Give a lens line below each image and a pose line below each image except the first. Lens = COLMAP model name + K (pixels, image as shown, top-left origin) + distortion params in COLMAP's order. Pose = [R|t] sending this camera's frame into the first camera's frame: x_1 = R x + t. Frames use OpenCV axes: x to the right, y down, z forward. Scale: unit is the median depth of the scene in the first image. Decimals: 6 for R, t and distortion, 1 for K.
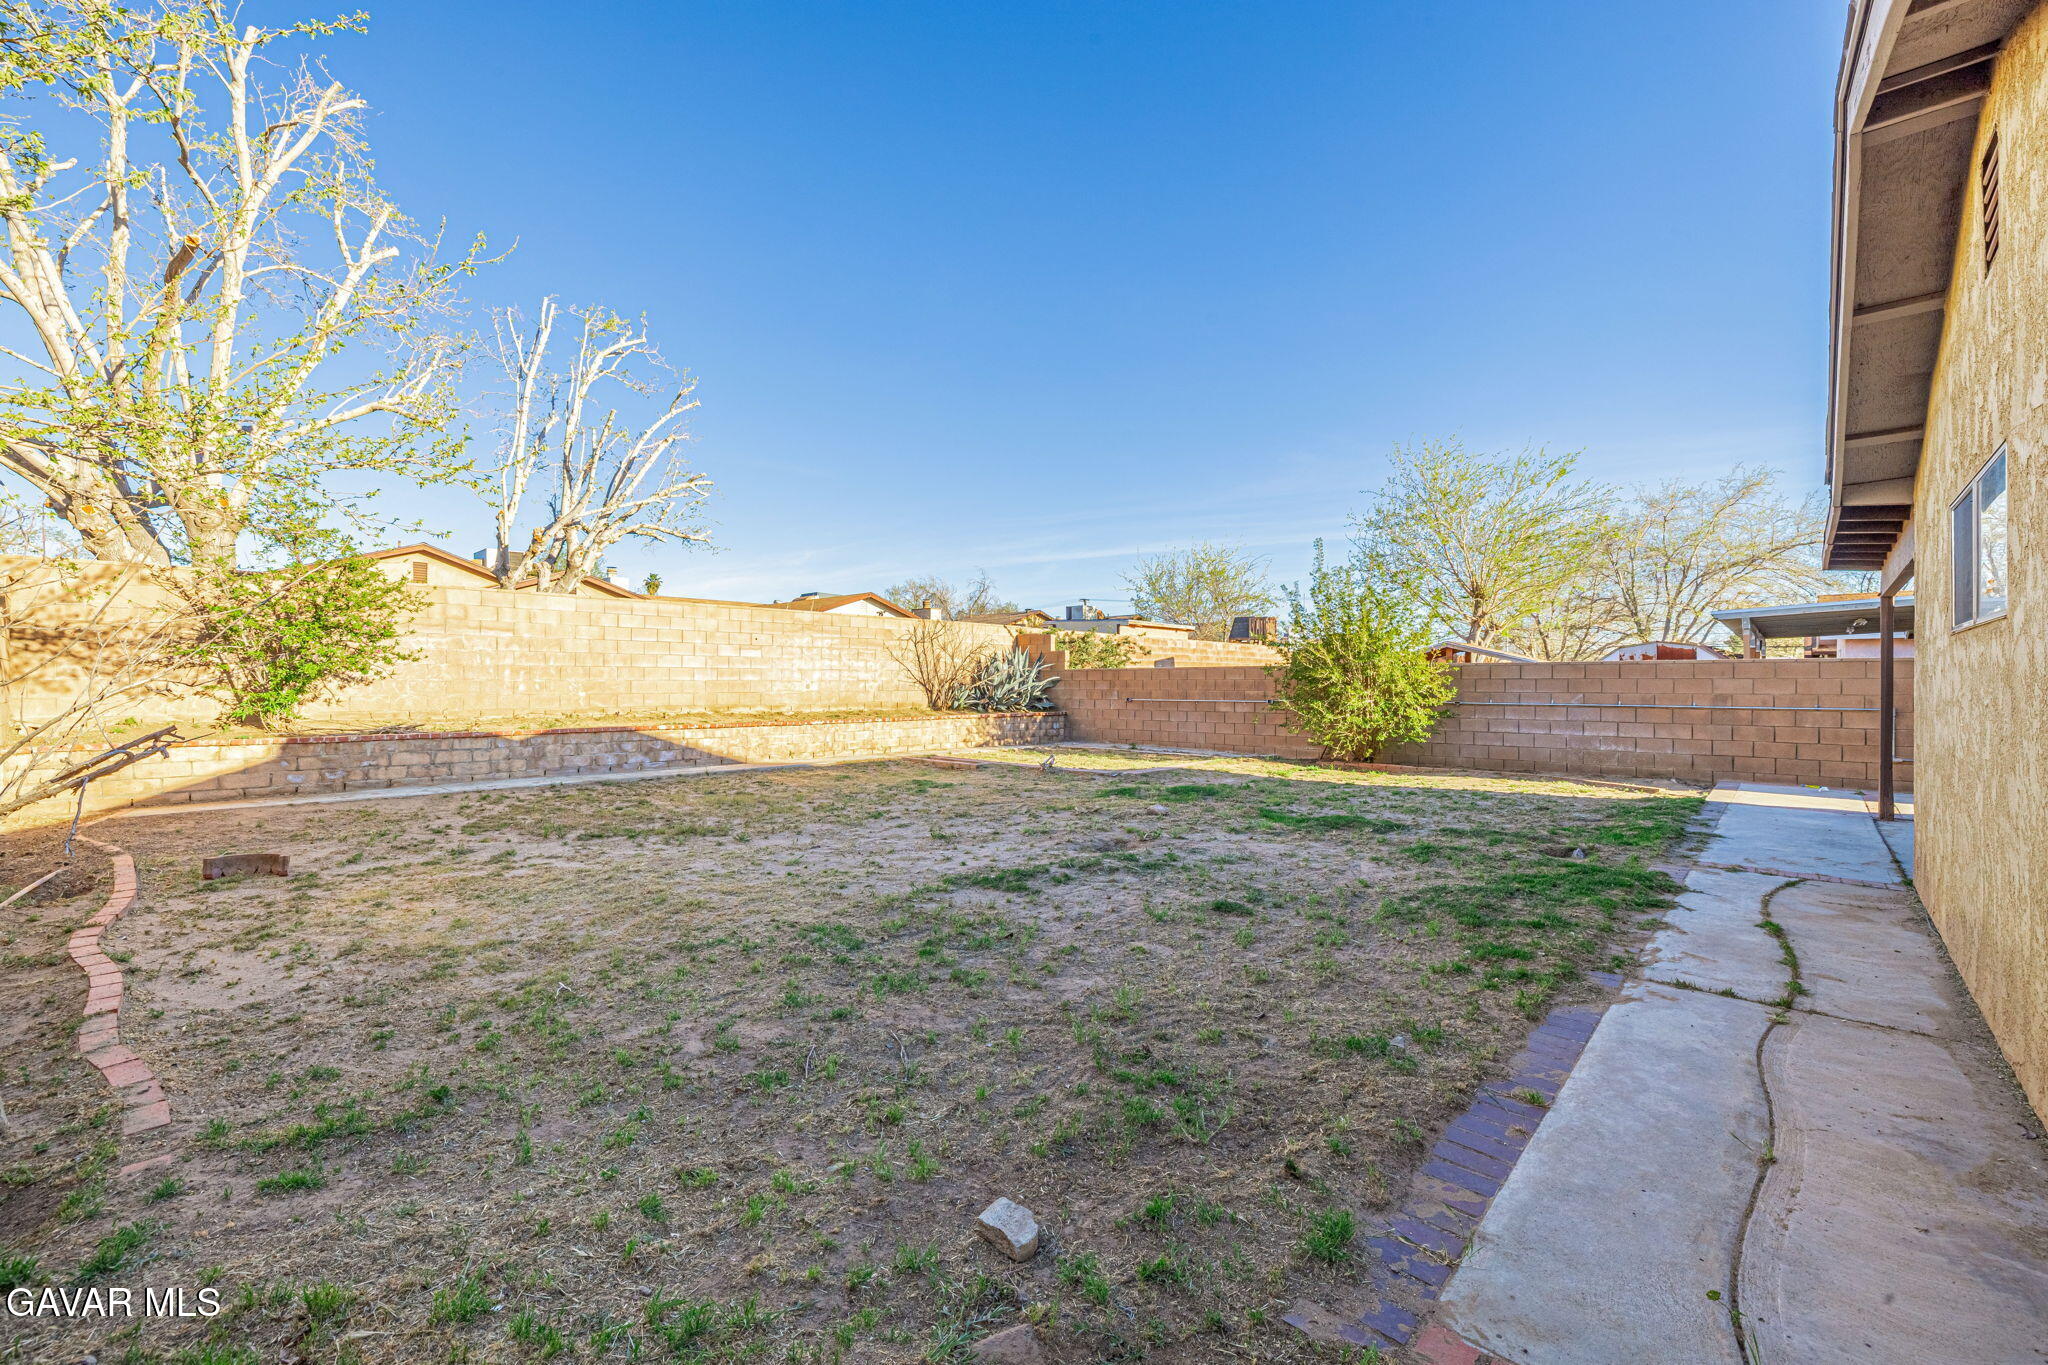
lens RADIAL K [[856.7, 0, 1017.4], [0, 856.7, 682.6], [0, 0, 1]] dist [0.000253, 0.000112]
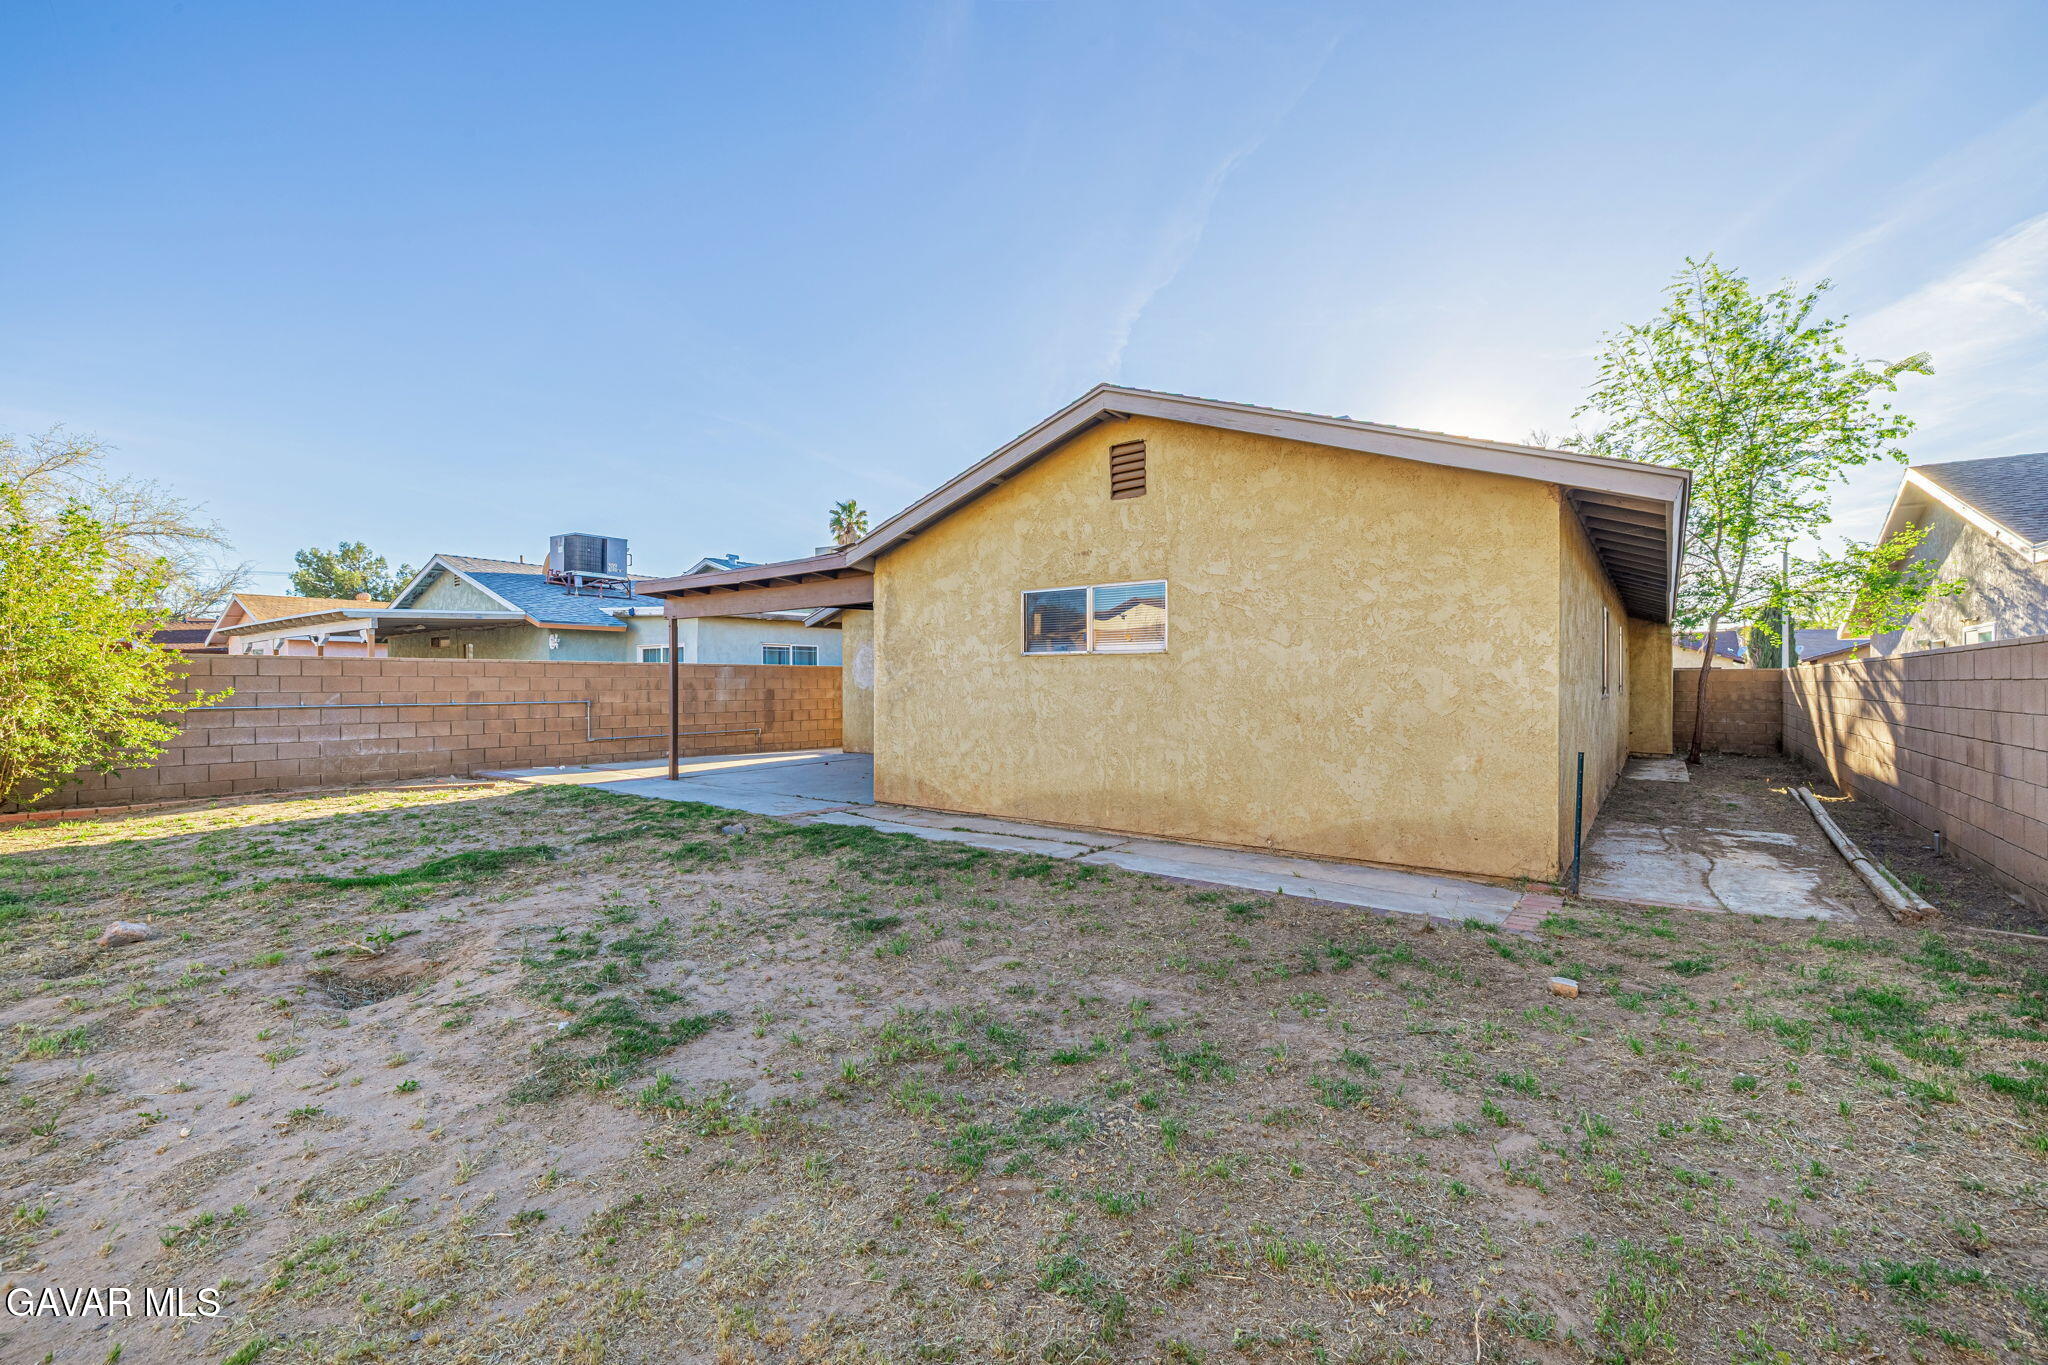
lens RADIAL K [[856.7, 0, 1017.4], [0, 856.7, 682.6], [0, 0, 1]] dist [0.000253, 0.000112]
pose [[-0.088023, -0.002112, 0.996116, -0.326910], [0.000855, 0.999997, 0.002196, 0.000796], [-0.996118, 0.001045, -0.088021, 0.446745]]
